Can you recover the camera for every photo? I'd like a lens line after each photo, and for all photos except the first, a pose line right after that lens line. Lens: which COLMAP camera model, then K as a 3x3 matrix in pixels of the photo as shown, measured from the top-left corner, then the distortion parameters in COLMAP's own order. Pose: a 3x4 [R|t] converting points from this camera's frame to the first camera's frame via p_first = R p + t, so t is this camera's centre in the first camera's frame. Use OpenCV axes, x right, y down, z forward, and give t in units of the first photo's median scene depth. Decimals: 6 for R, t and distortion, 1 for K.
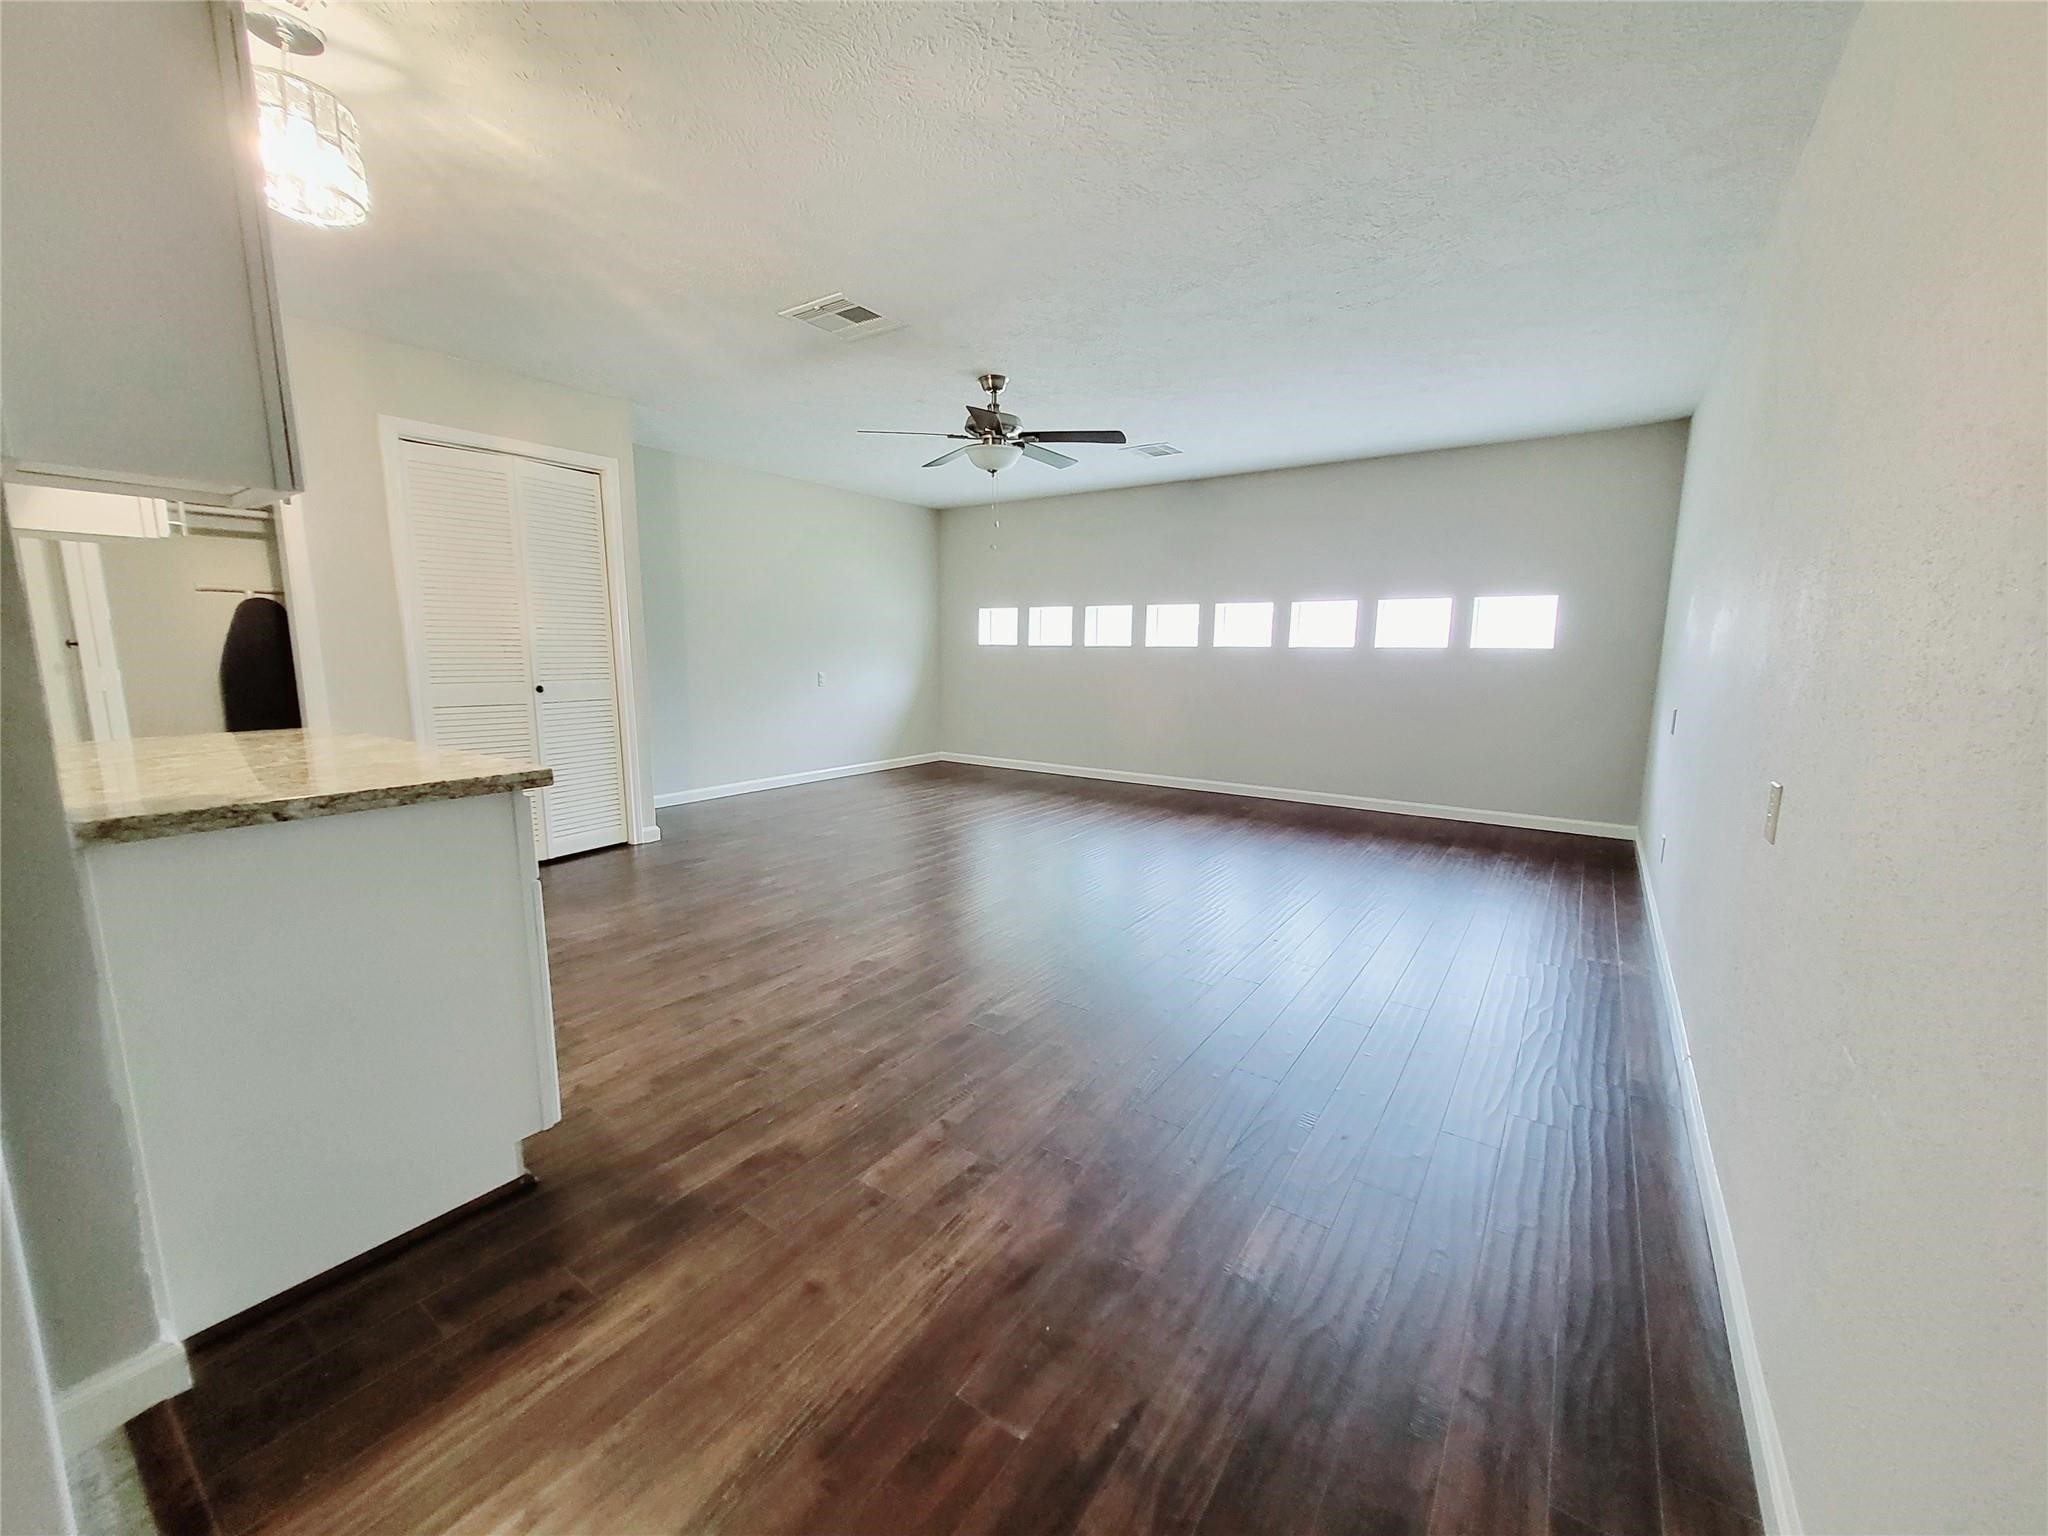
lens RADIAL K [[808.1, 0, 1015.9], [0, 808.1, 770.9], [0, 0, 1]] dist [0.002314, -0.000111]
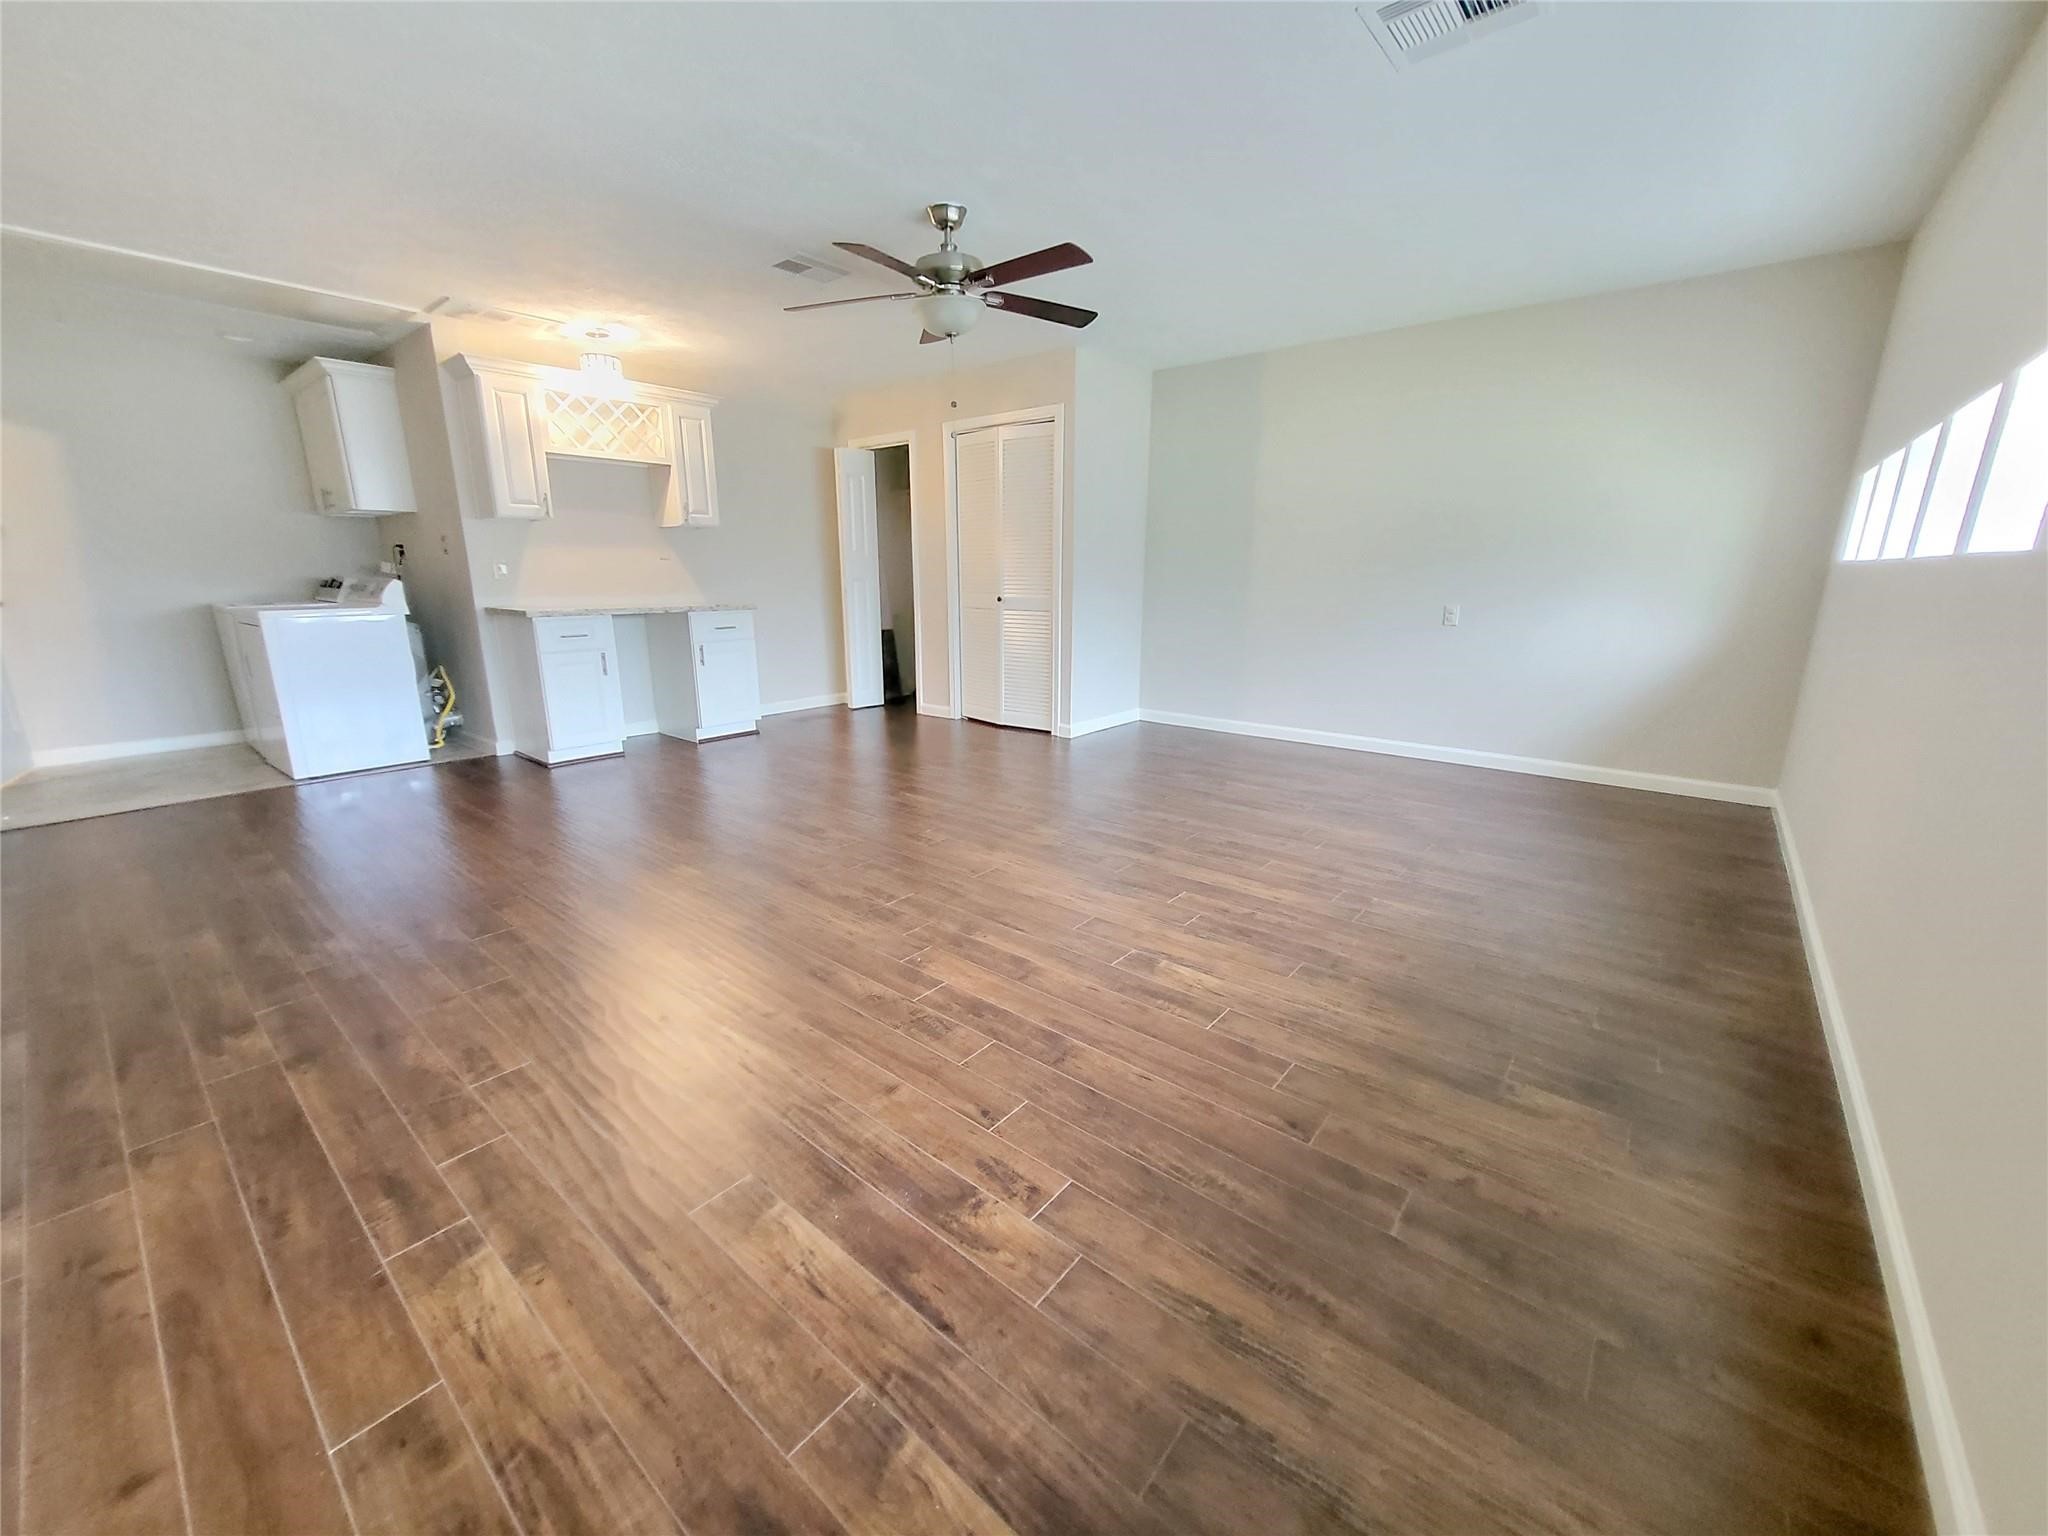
lens RADIAL K [[808.1, 0, 1015.9], [0, 808.1, 770.9], [0, 0, 1]] dist [0.002314, -0.000111]
pose [[-0.088866, 0.237464, -0.967323, 0.836264], [-0.154799, 0.956073, 0.248923, -0.173958], [0.983941, 0.171861, -0.048203, 1.182730]]
